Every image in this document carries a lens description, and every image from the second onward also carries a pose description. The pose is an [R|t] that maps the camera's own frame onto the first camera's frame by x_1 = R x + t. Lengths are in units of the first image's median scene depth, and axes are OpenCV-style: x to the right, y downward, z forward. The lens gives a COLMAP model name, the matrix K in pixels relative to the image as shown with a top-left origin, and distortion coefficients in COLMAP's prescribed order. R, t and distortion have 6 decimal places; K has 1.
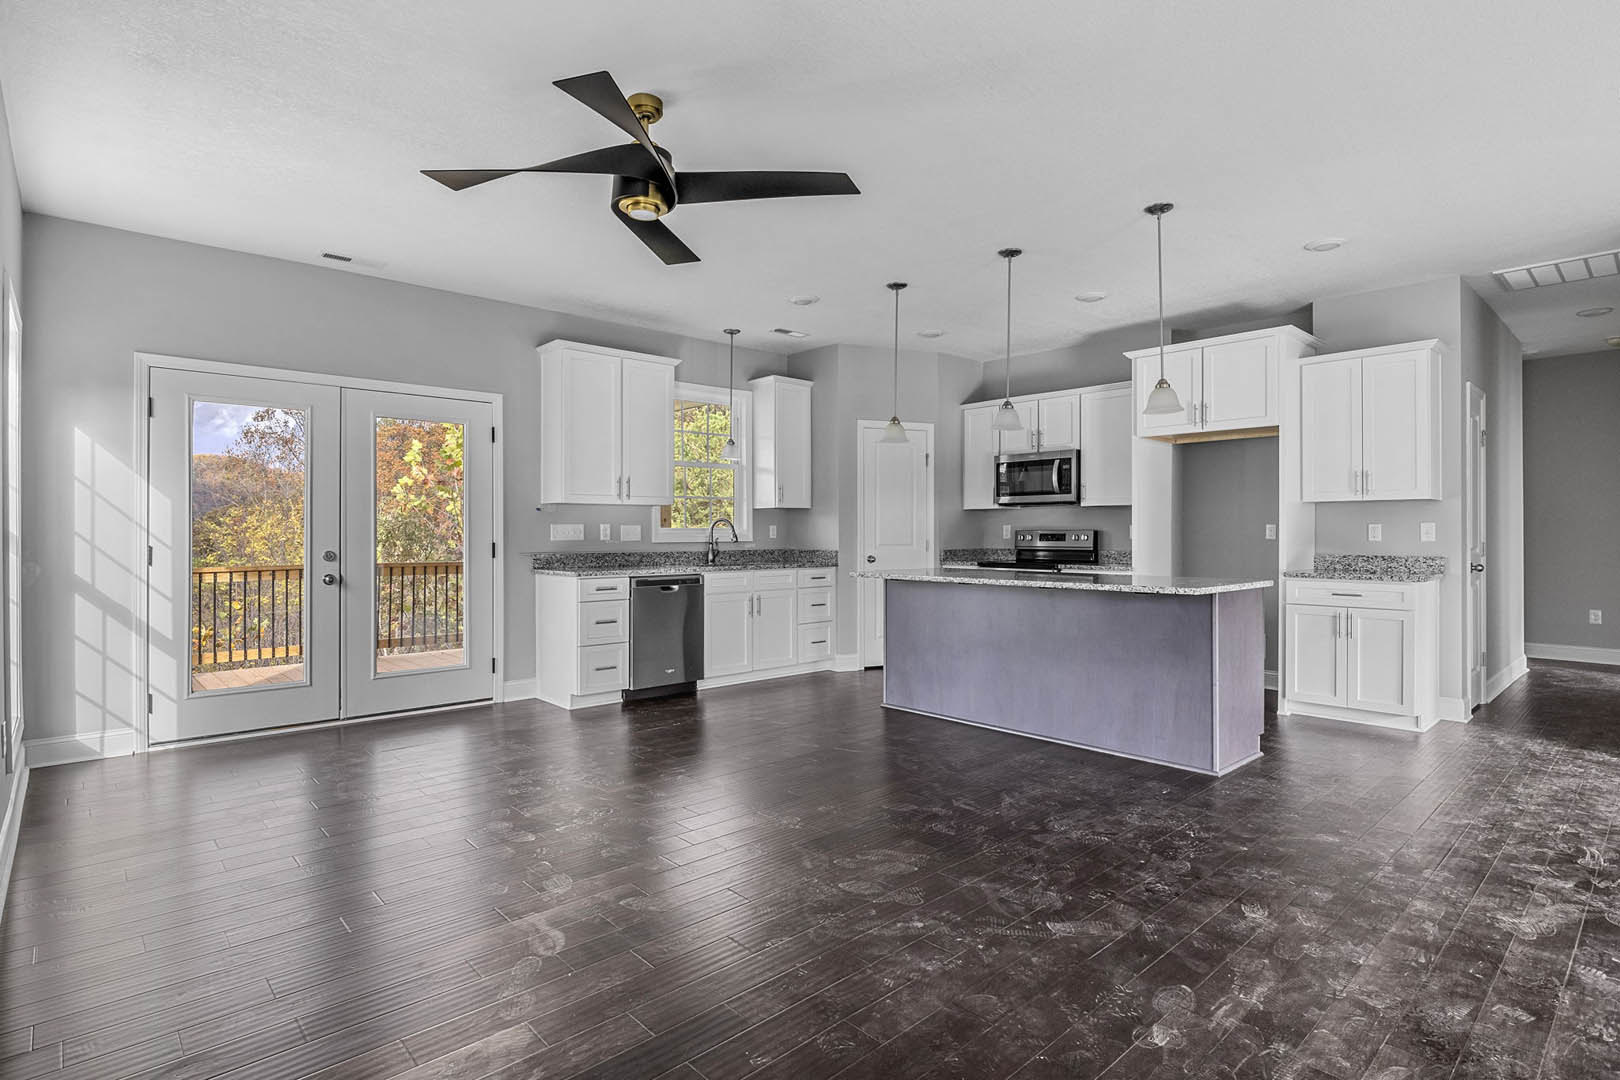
lens RADIAL K [[815.9, 0, 805.1], [0, 815.9, 532.6], [0, 0, 1]] dist [-0.012811, 0.001695]
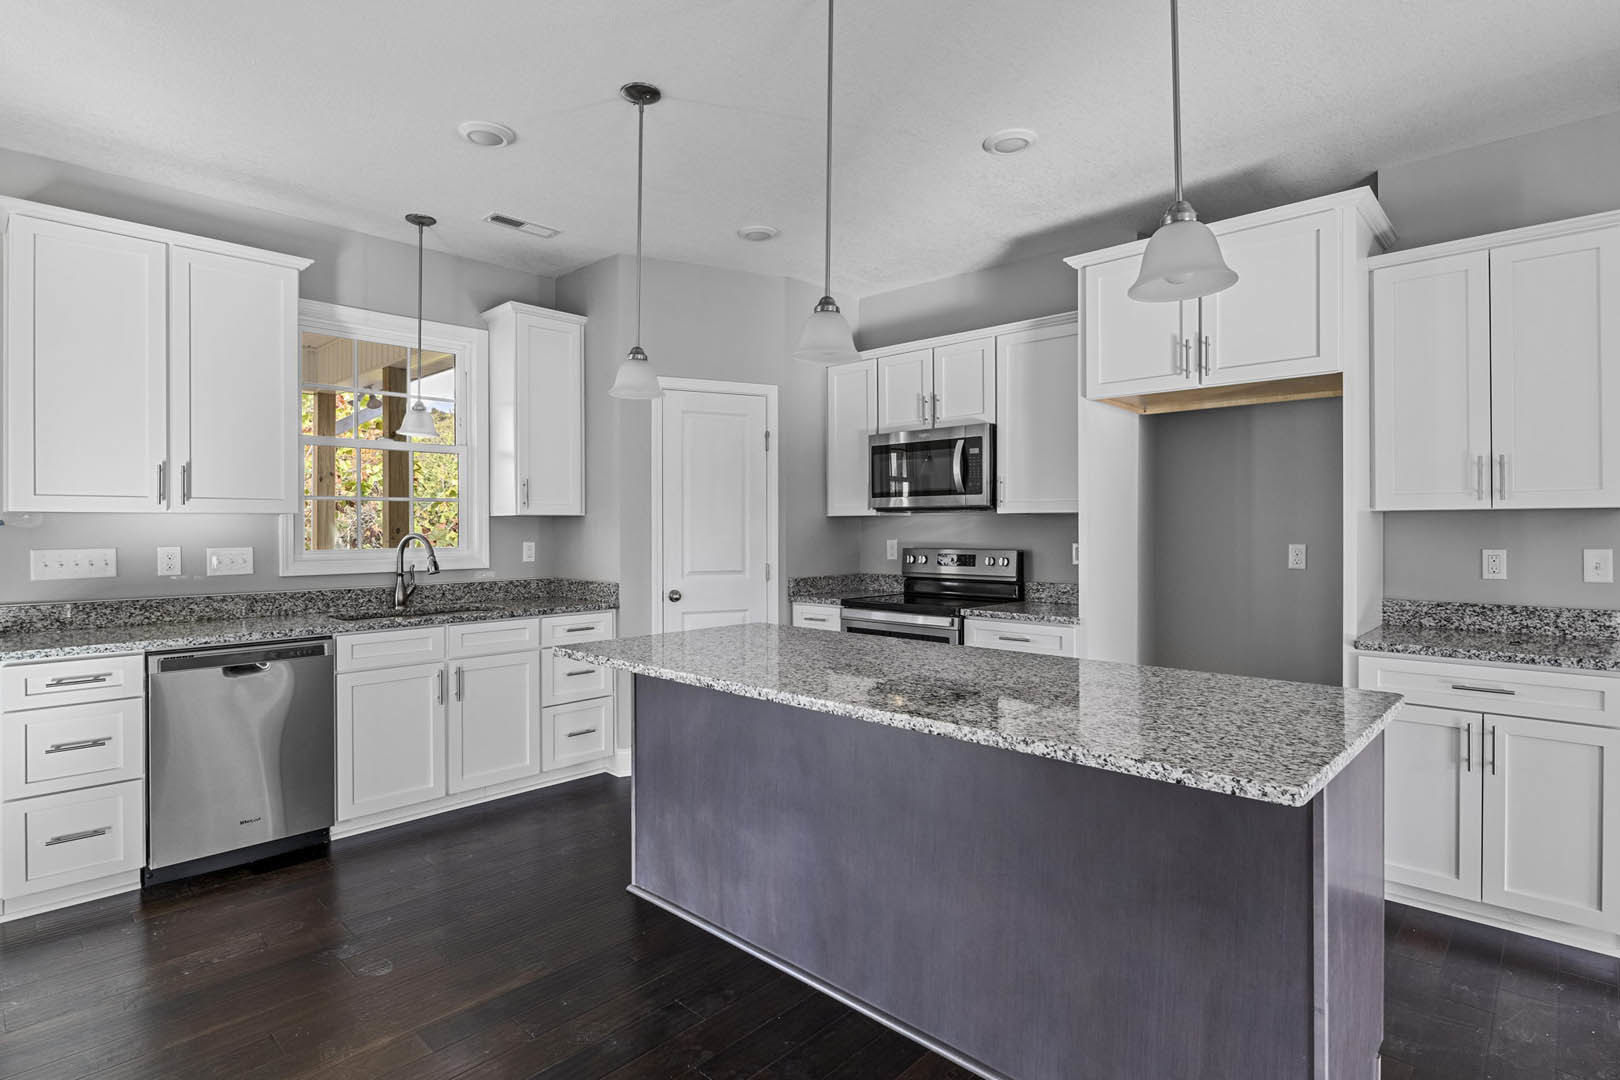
lens RADIAL K [[815.9, 0, 805.7], [0, 815.9, 526.4], [0, 0, 1]] dist [-0.012811, 0.001695]
pose [[0.996912, -0.001458, 0.078510, 0.159138], [0.001650, 0.999996, -0.002388, -0.023975], [-0.078506, 0.002510, 0.996910, 0.430598]]
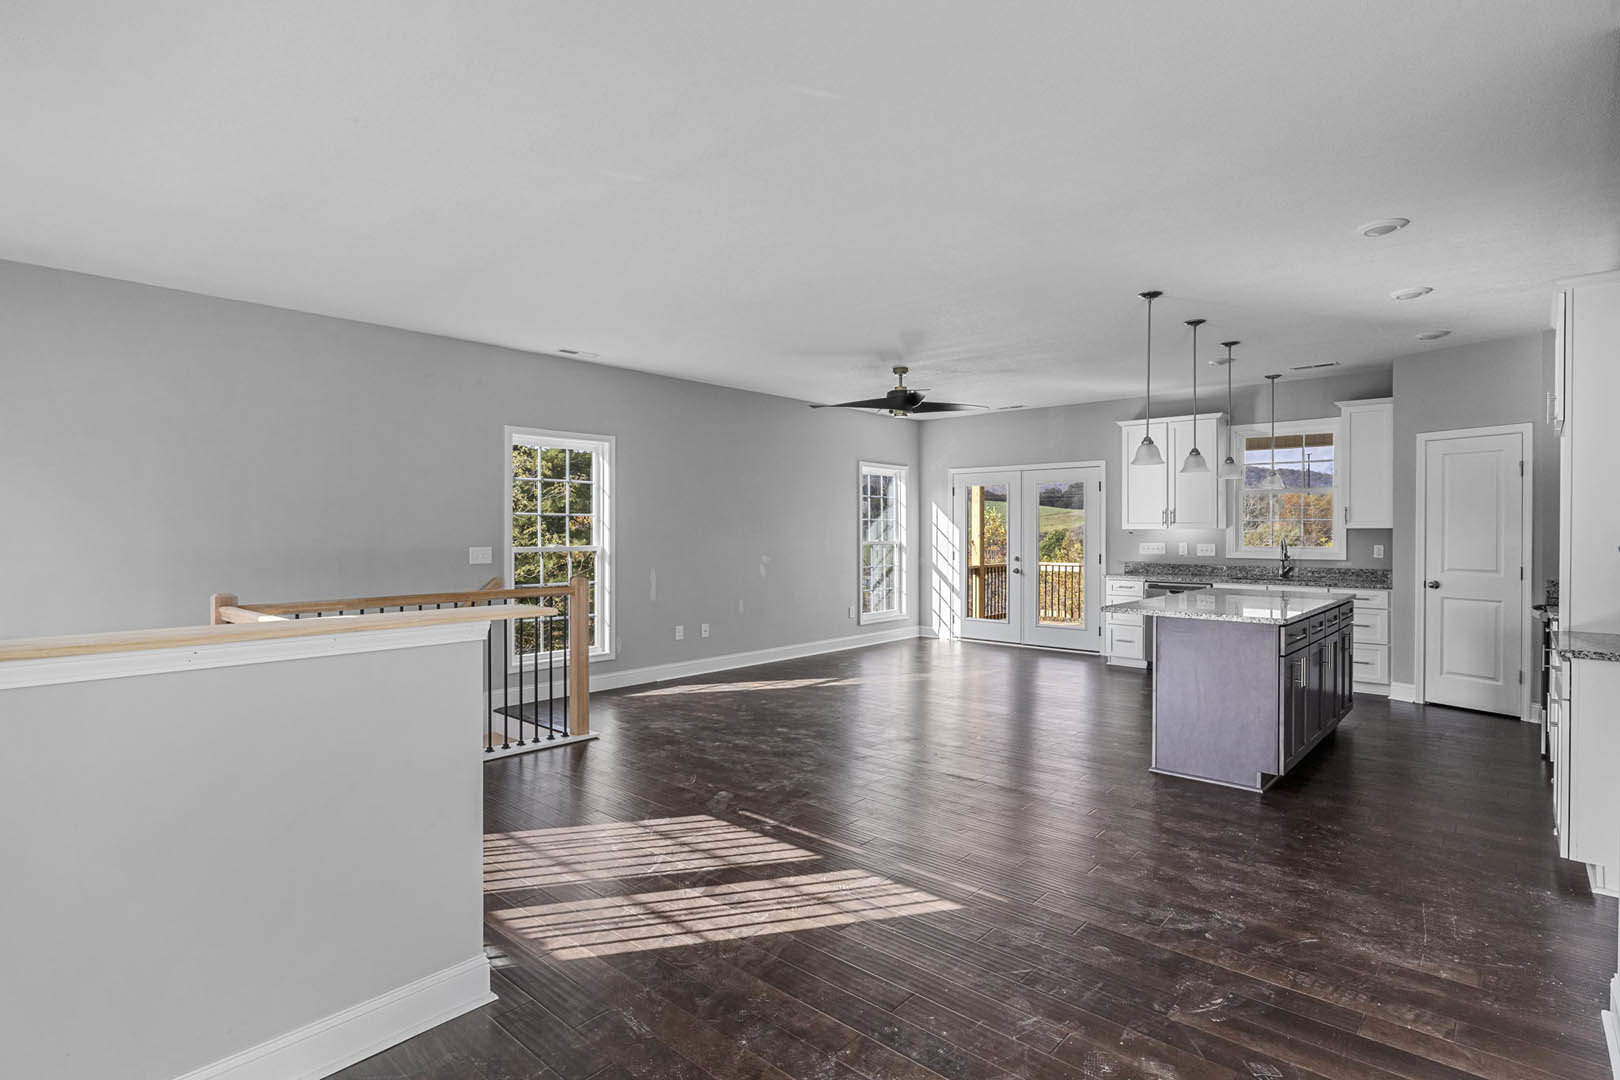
lens RADIAL K [[815.9, 0, 801.4], [0, 815.9, 540.6], [0, 0, 1]] dist [-0.012811, 0.001695]
pose [[0.096651, 0.013811, -0.995223, 1.097477], [-0.000721, 0.999904, 0.013806, -0.034522], [0.995318, -0.000617, 0.096651, 0.252995]]
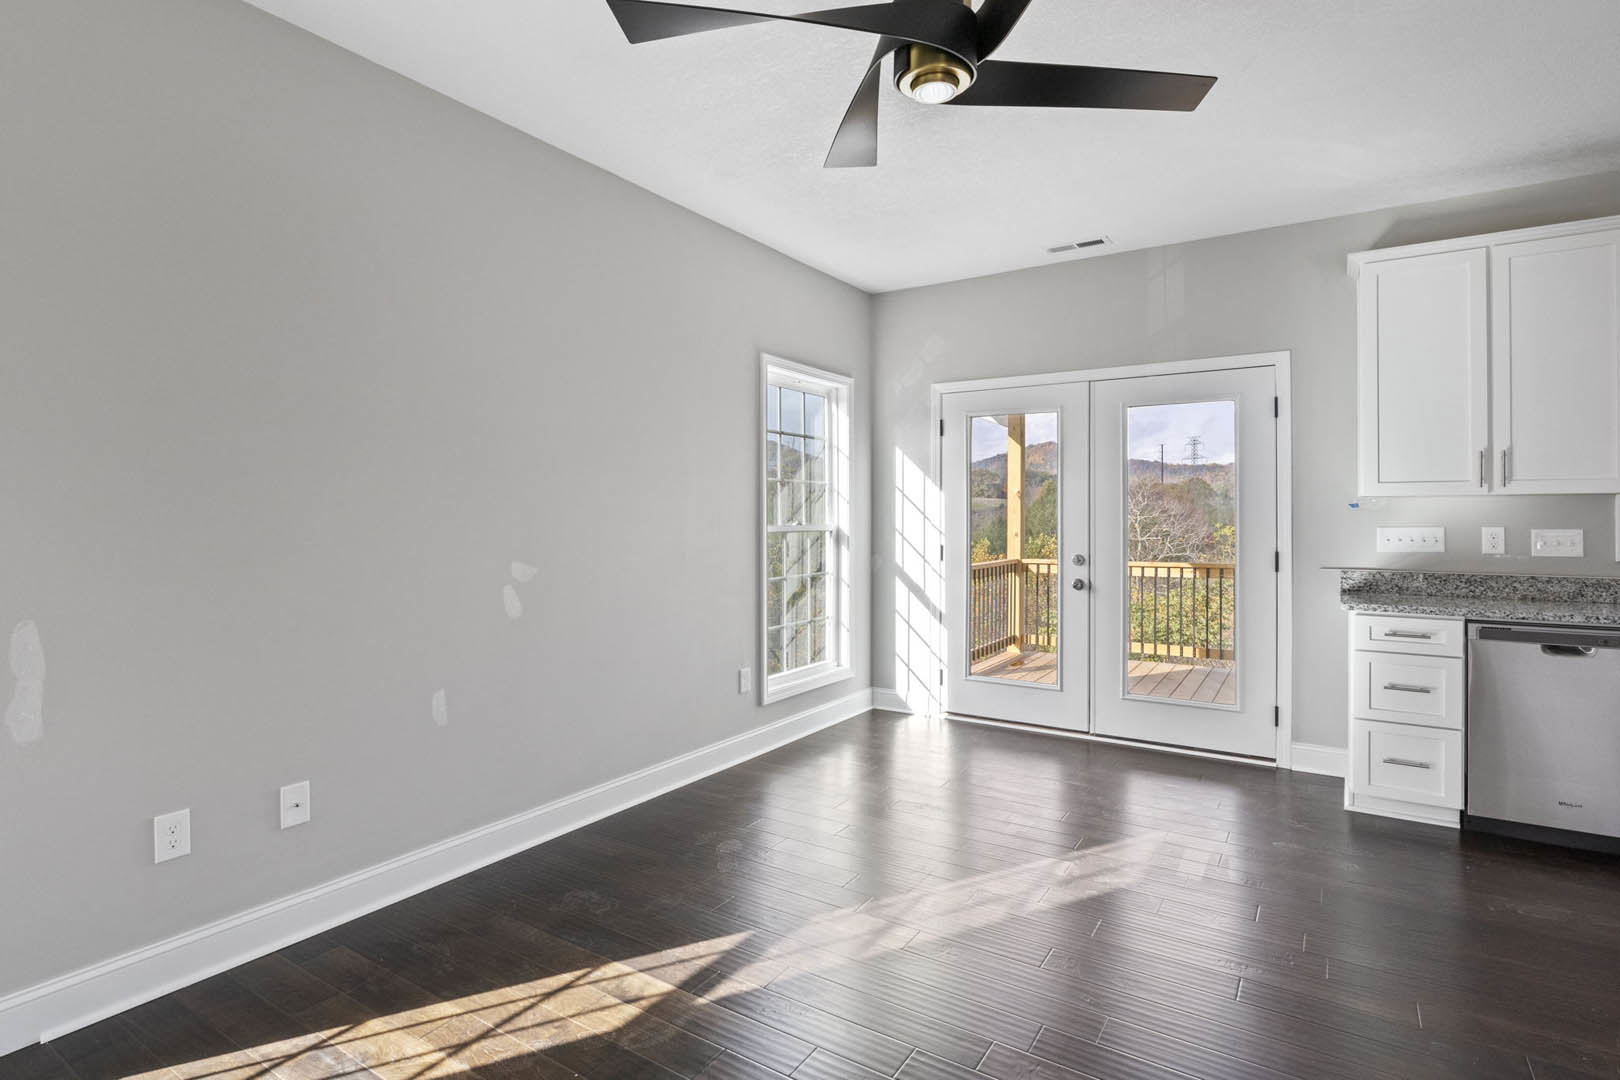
lens RADIAL K [[815.9, 0, 799.6], [0, 815.9, 510.7], [0, 0, 1]] dist [-0.012811, 0.001695]
pose [[0.245596, -0.004849, -0.969360, 0.222737], [-0.002521, 0.999981, -0.005641, -0.019116], [0.969369, 0.003829, 0.245579, 0.375344]]
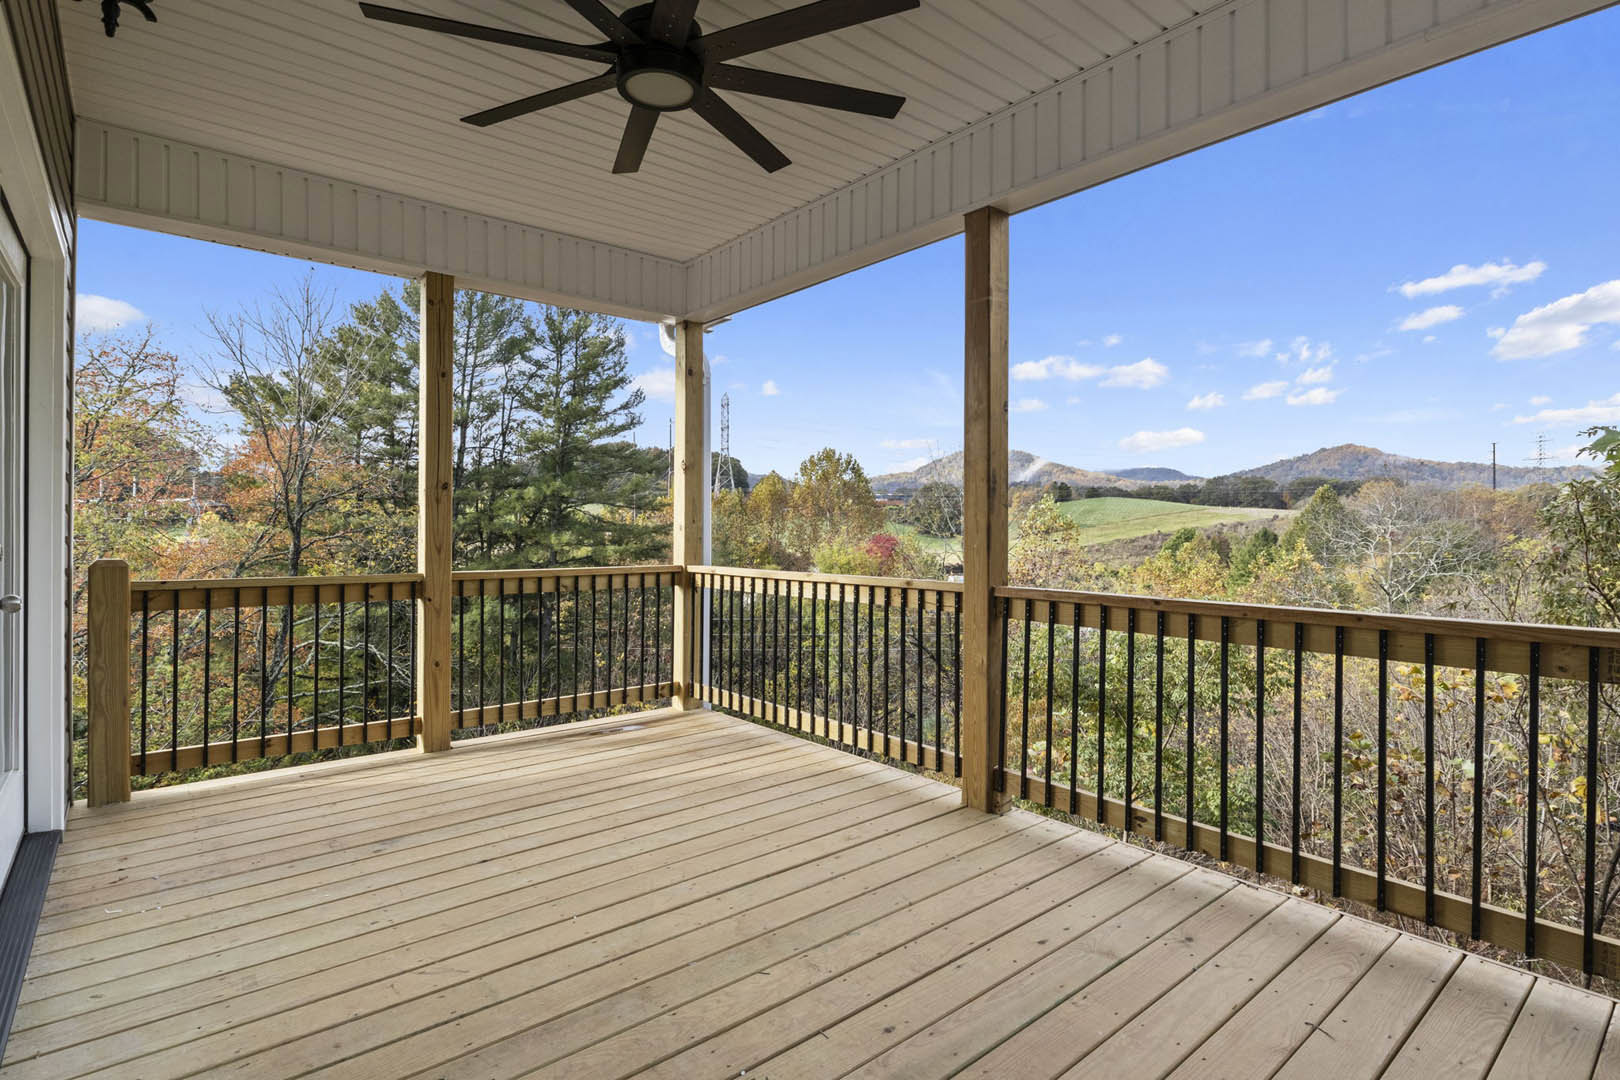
lens RADIAL K [[810.6, 0, 810.5], [0, 810.6, 530.2], [0, 0, 1]] dist [-0.003099, -0.000579]
pose [[-0.044141, 0.004270, -0.999016, -0.150082], [-0.007389, 0.999962, 0.004601, 0.010242], [0.998998, 0.007584, -0.044107, 1.253457]]
